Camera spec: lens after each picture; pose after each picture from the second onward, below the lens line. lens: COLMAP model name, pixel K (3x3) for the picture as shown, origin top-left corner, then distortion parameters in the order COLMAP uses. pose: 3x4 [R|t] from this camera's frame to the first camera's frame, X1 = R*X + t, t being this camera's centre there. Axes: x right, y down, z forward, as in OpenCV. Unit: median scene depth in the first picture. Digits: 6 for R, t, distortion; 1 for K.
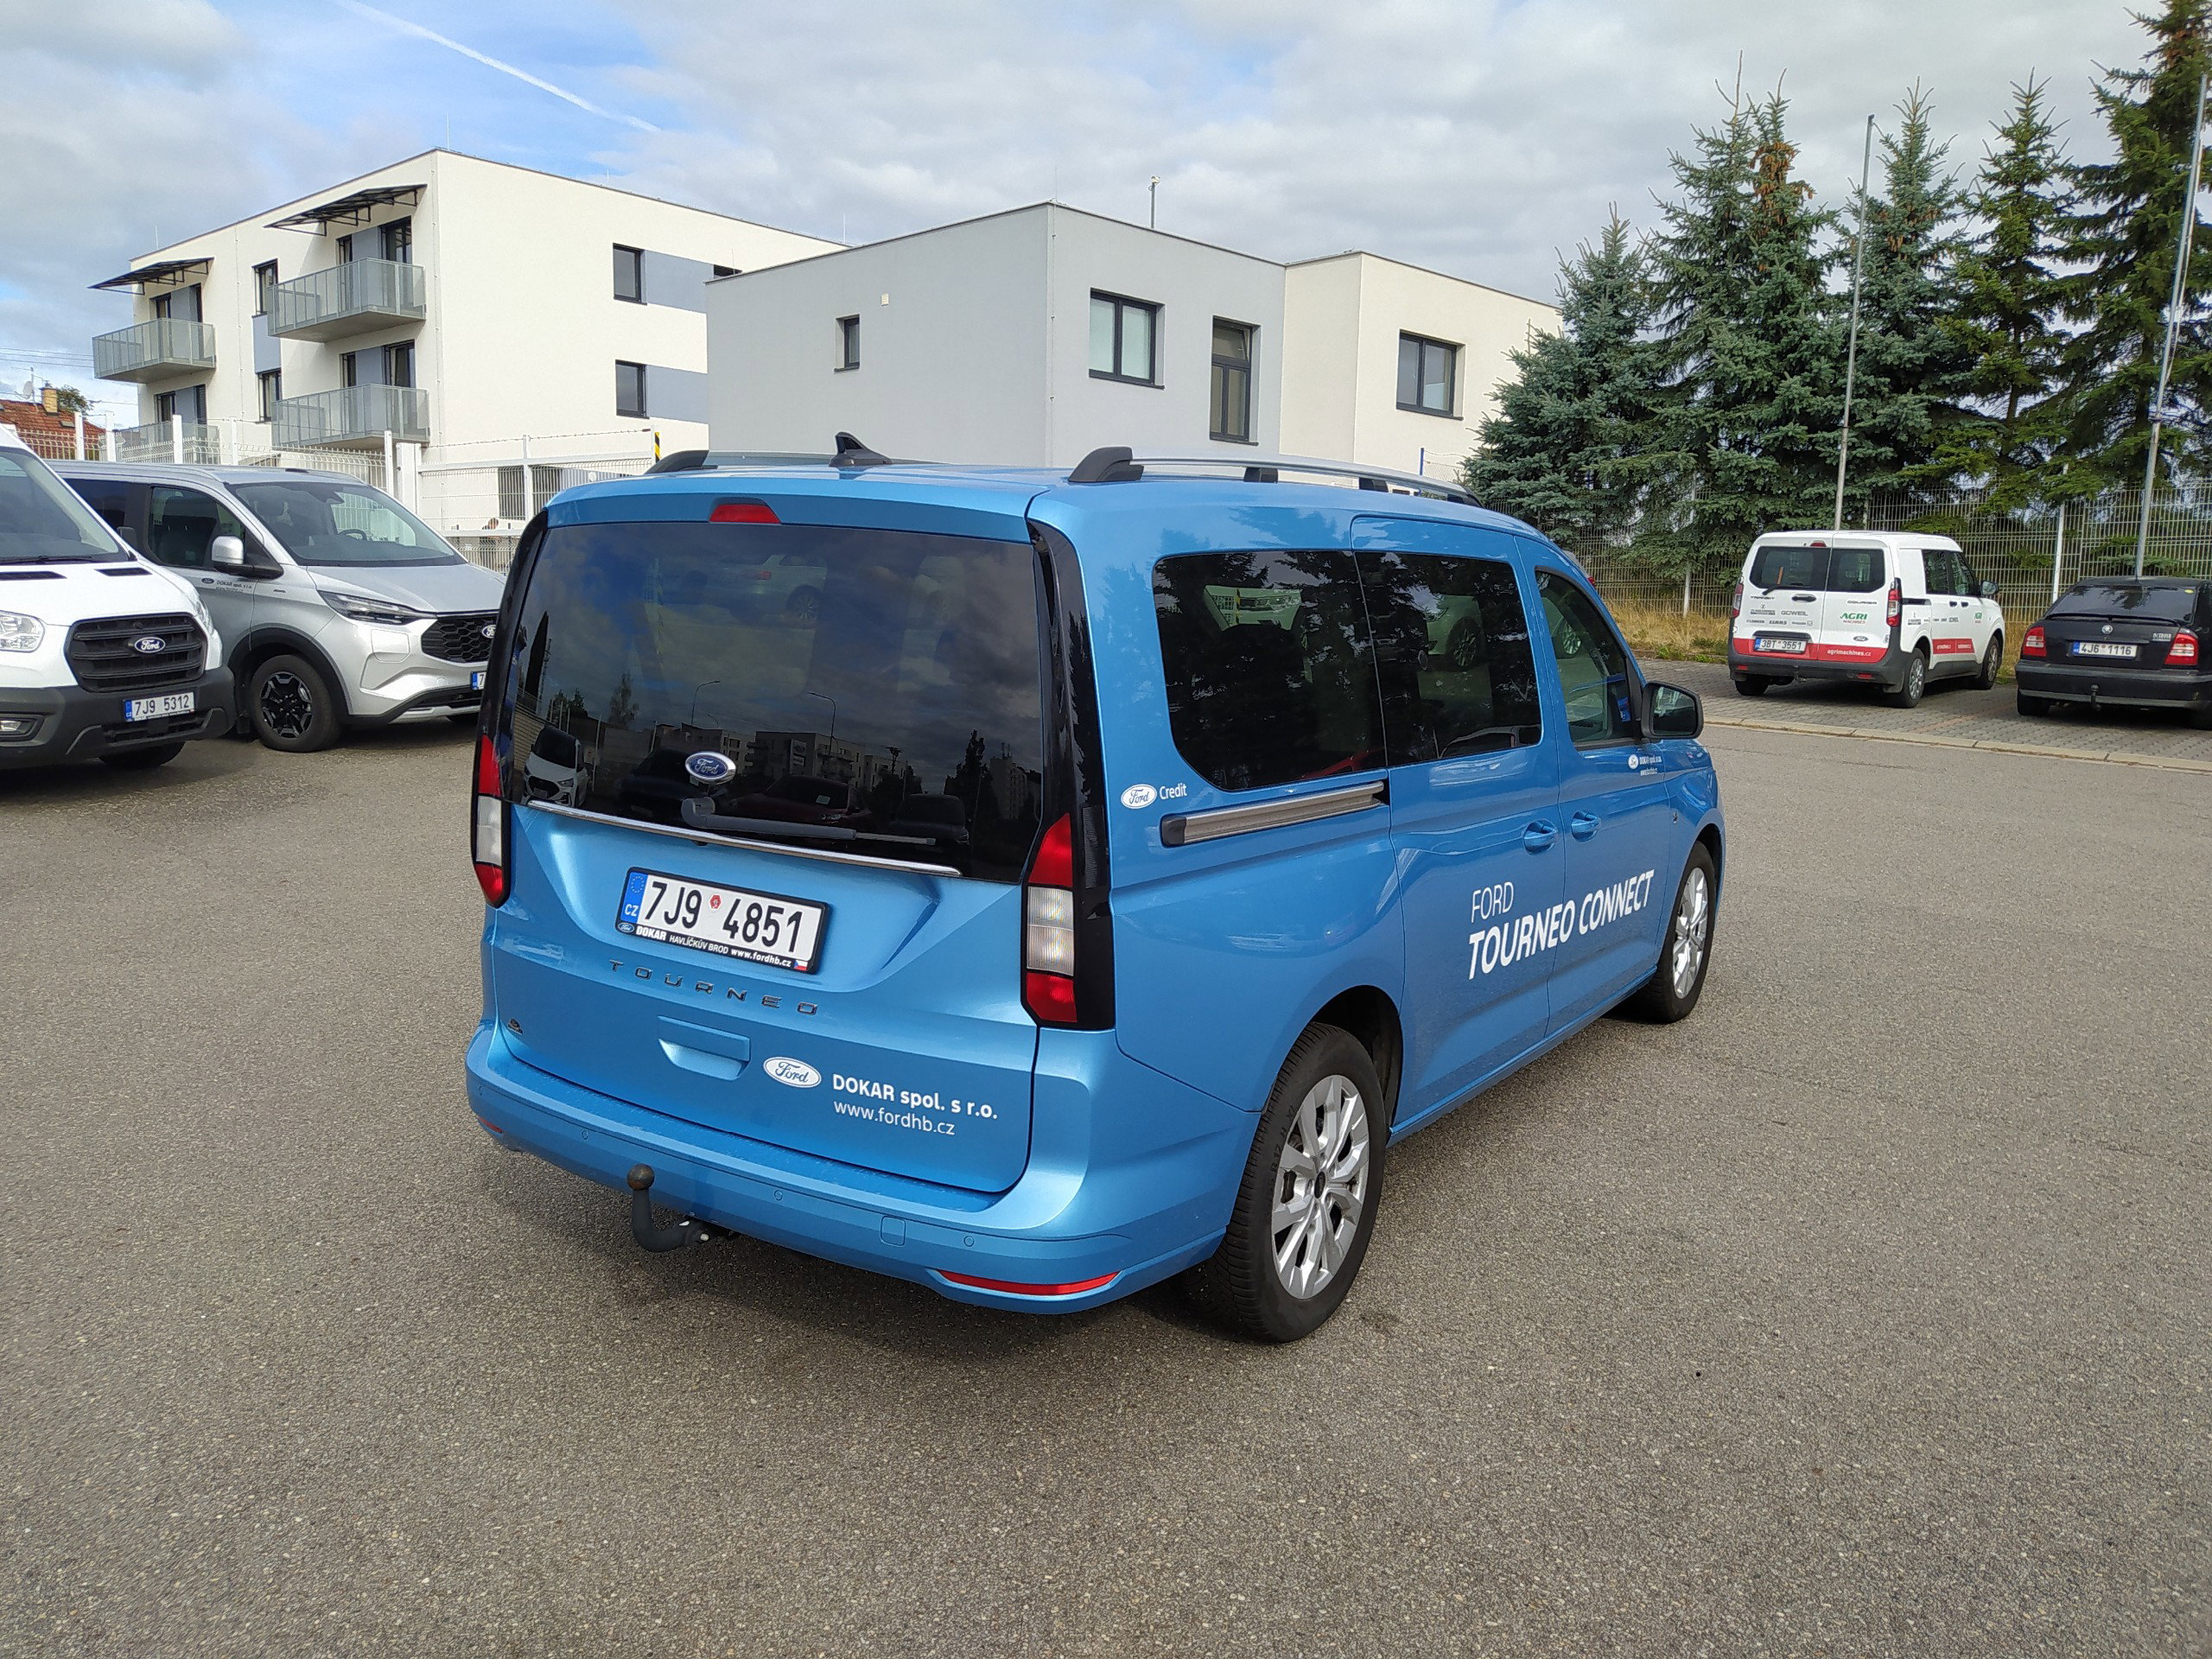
lens RADIAL K [[1769.1, 0, 1113.0], [0, 1769.1, 827.3], [0, 0, 1]] dist [-0.007302, 0.005019]
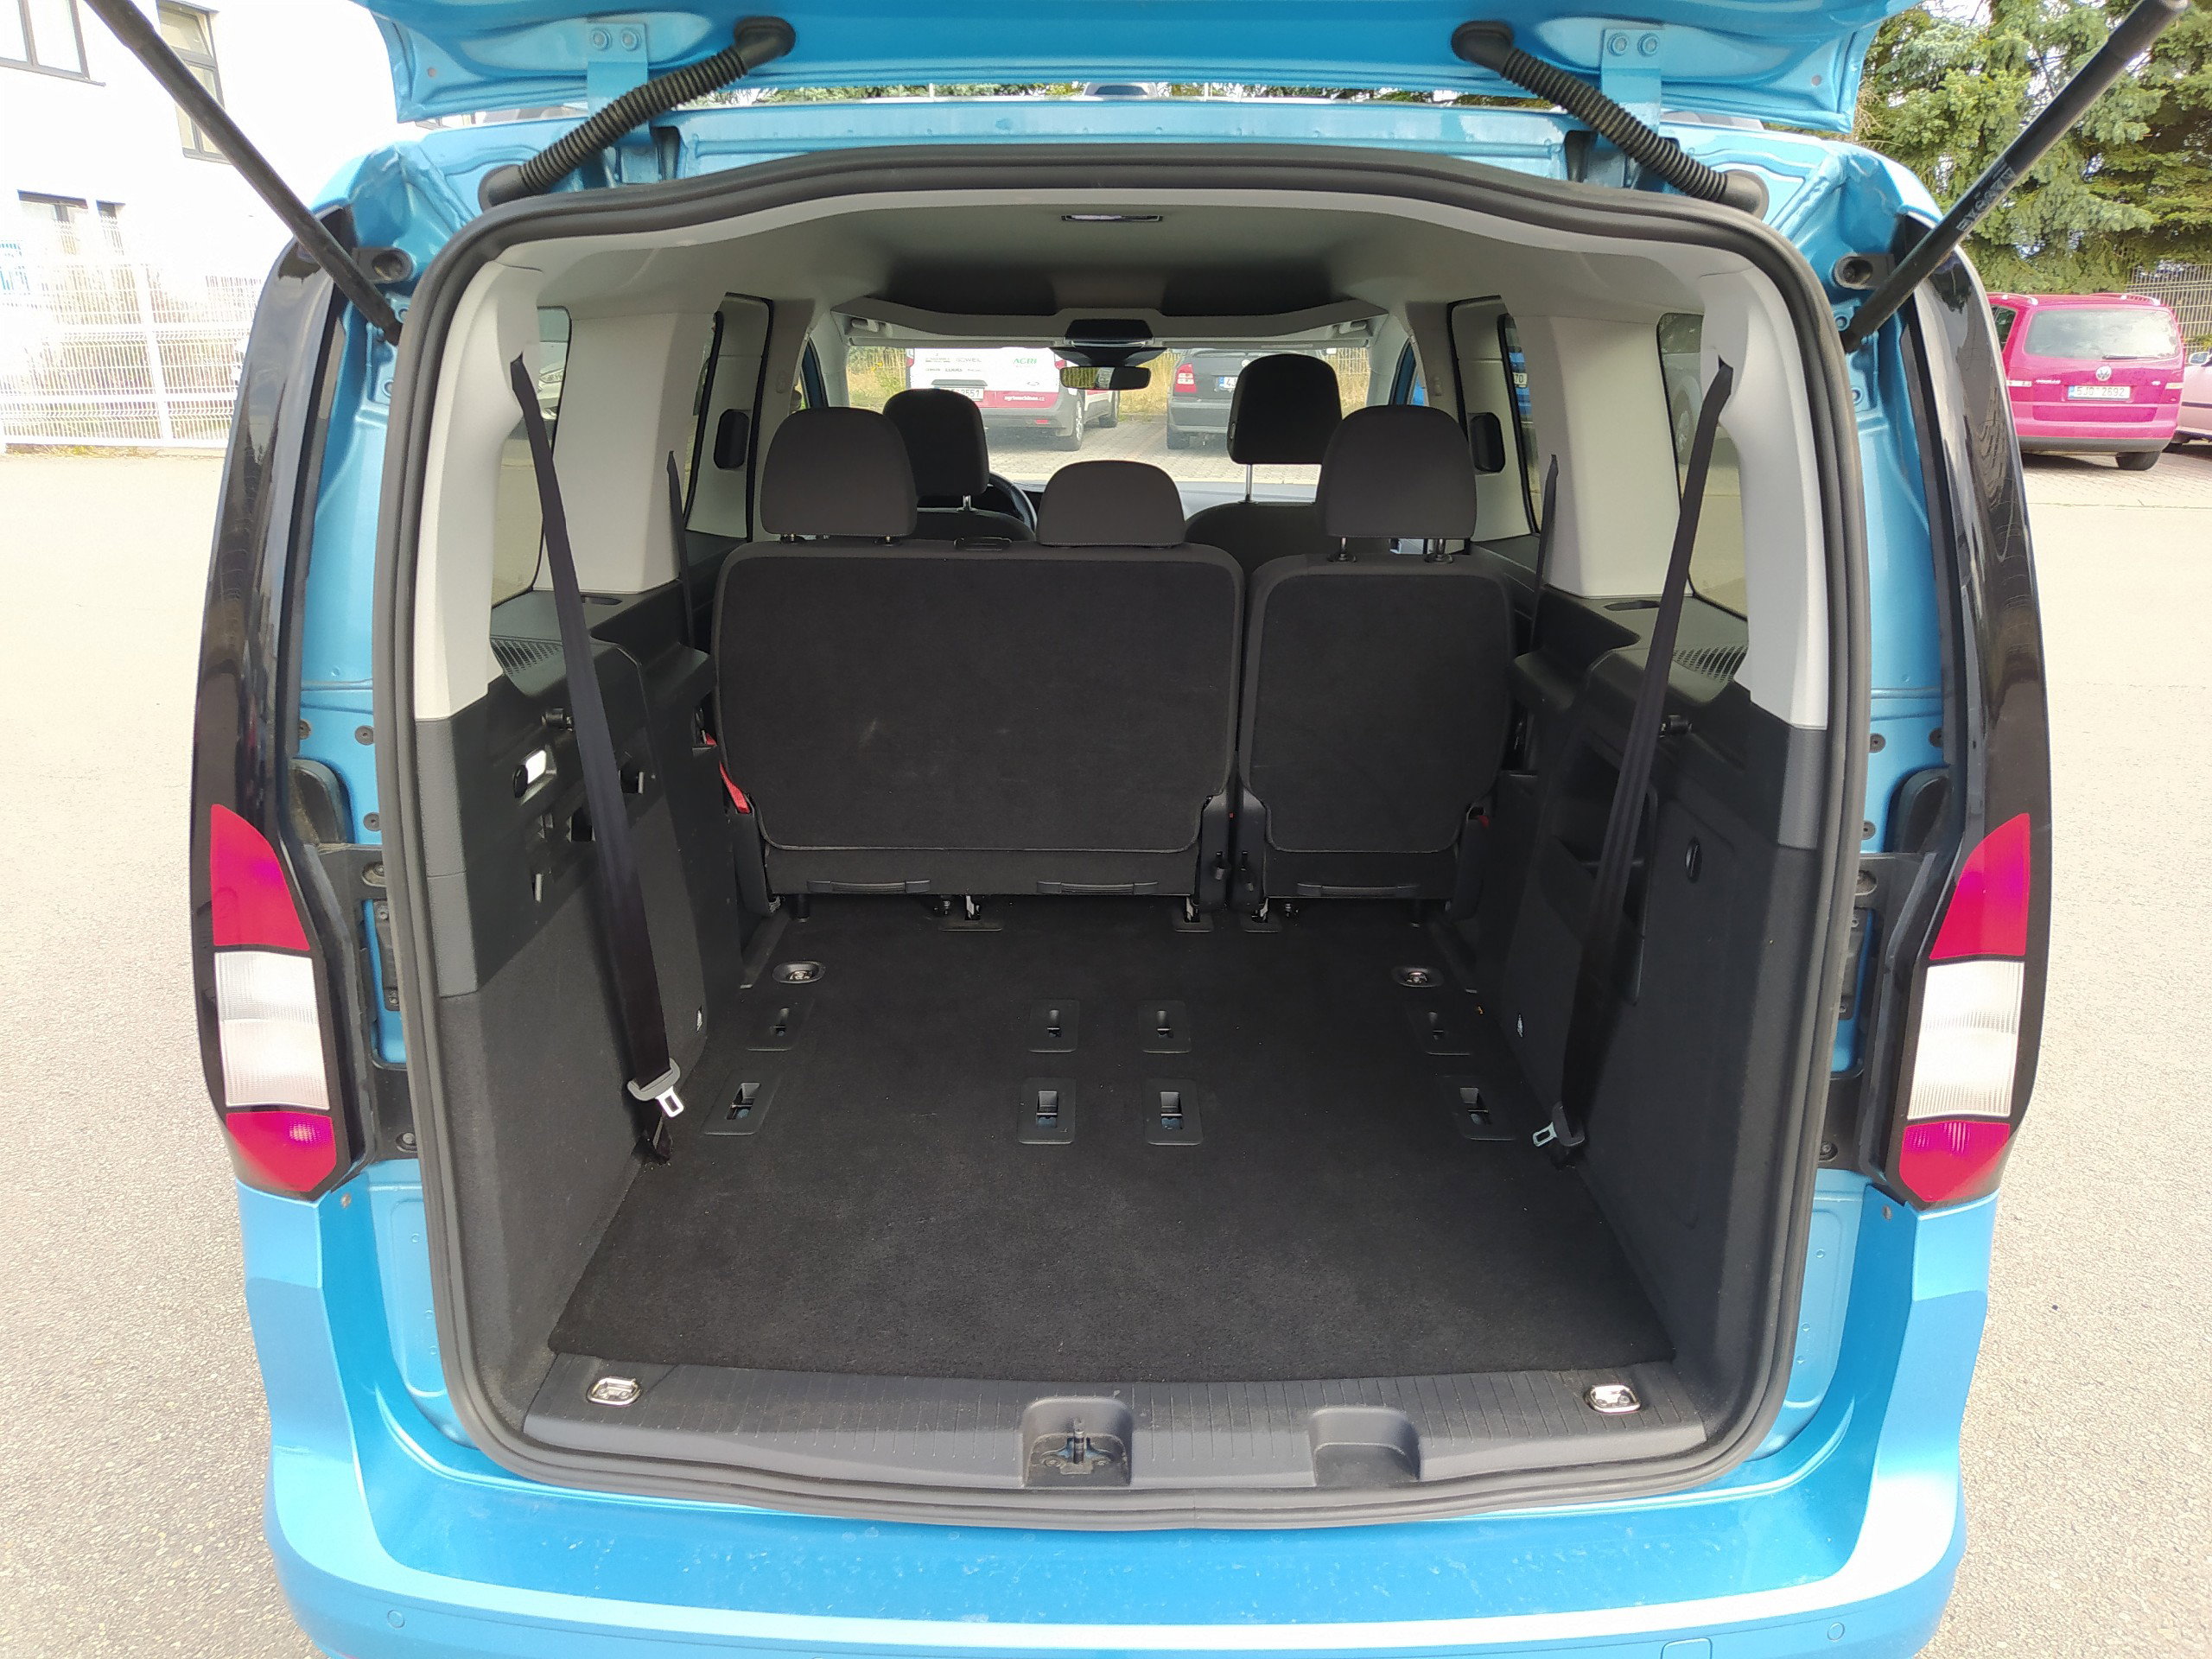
lens RADIAL K [[1641.9, 0, 1101.8], [0, 1641.9, 833.7], [0, 0, 1]] dist [0.069223, -0.047285]
pose [[0.823397, -0.189844, 0.534768, -0.087877], [0.104425, 0.976977, 0.186043, -0.020715], [-0.557775, -0.097344, 0.824264, 0.132228]]
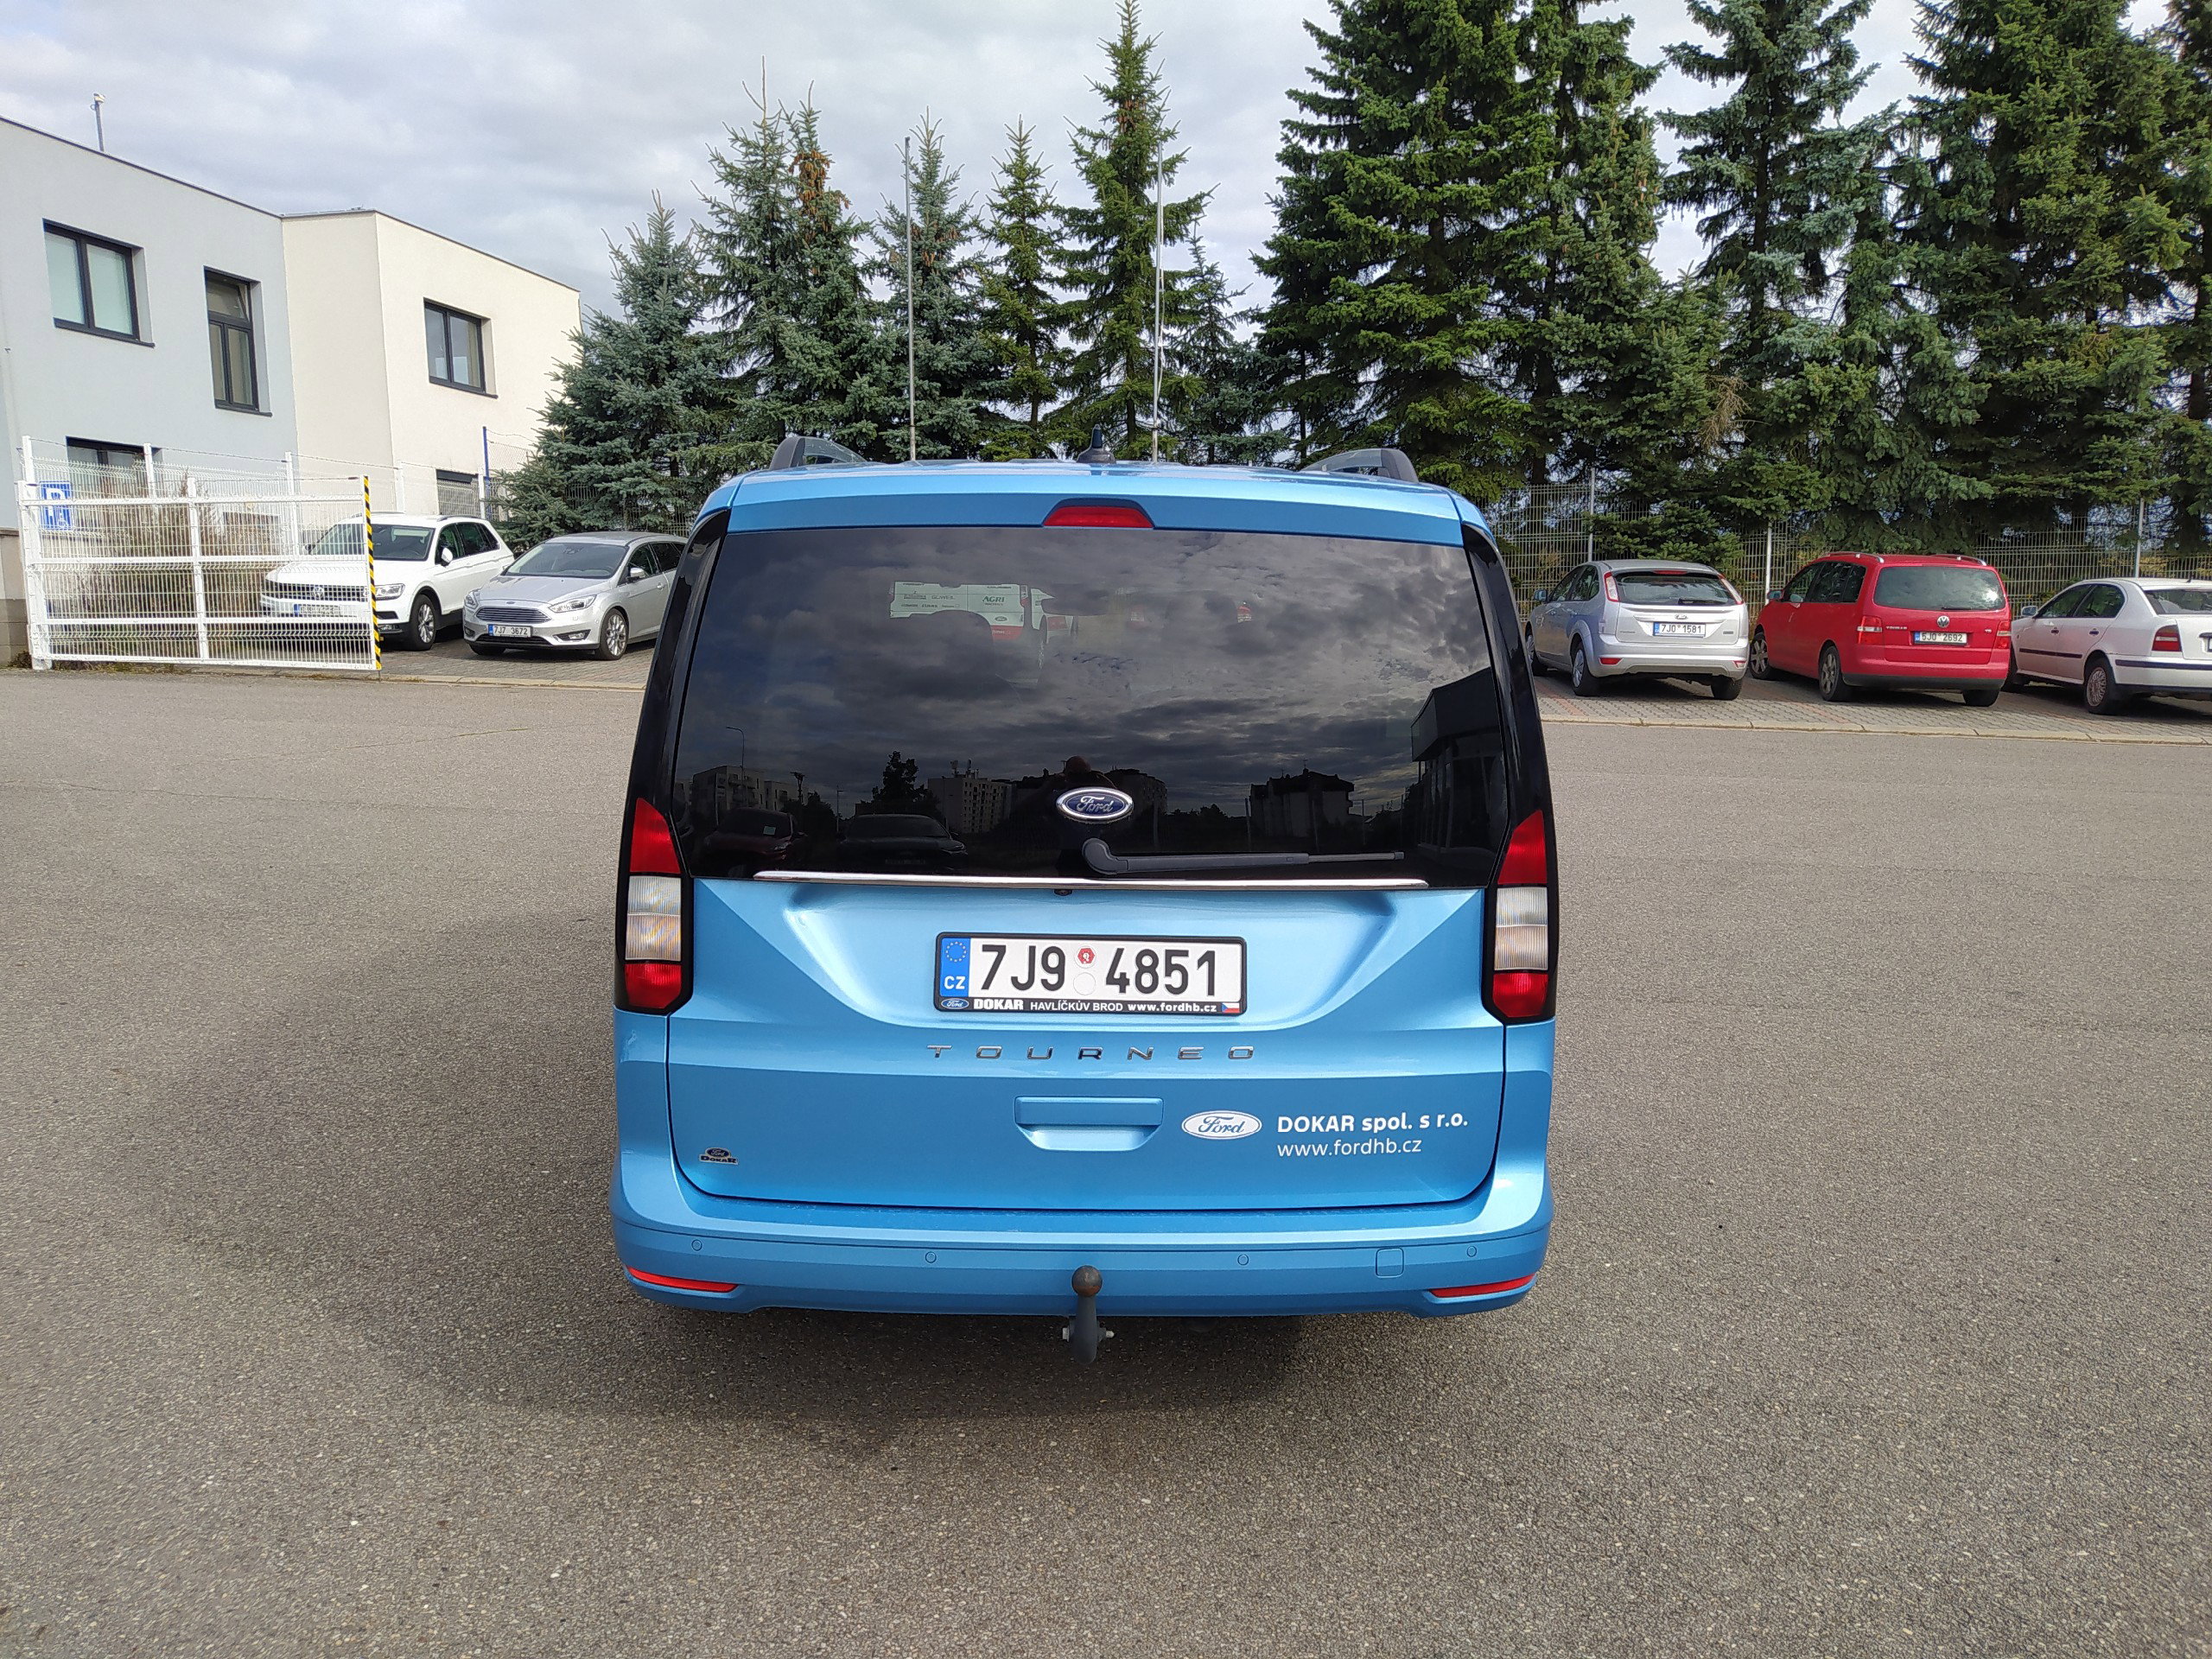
lens RADIAL K [[1702.4, 0, 1103.7], [0, 1702.4, 833.8], [0, 0, 1]] dist [0.069324, -0.075106]
pose [[0.807106, -0.104721, 0.581045, -0.141428], [0.093872, 0.994386, 0.048824, -0.011869], [-0.582896, 0.015137, 0.812406, 0.060628]]
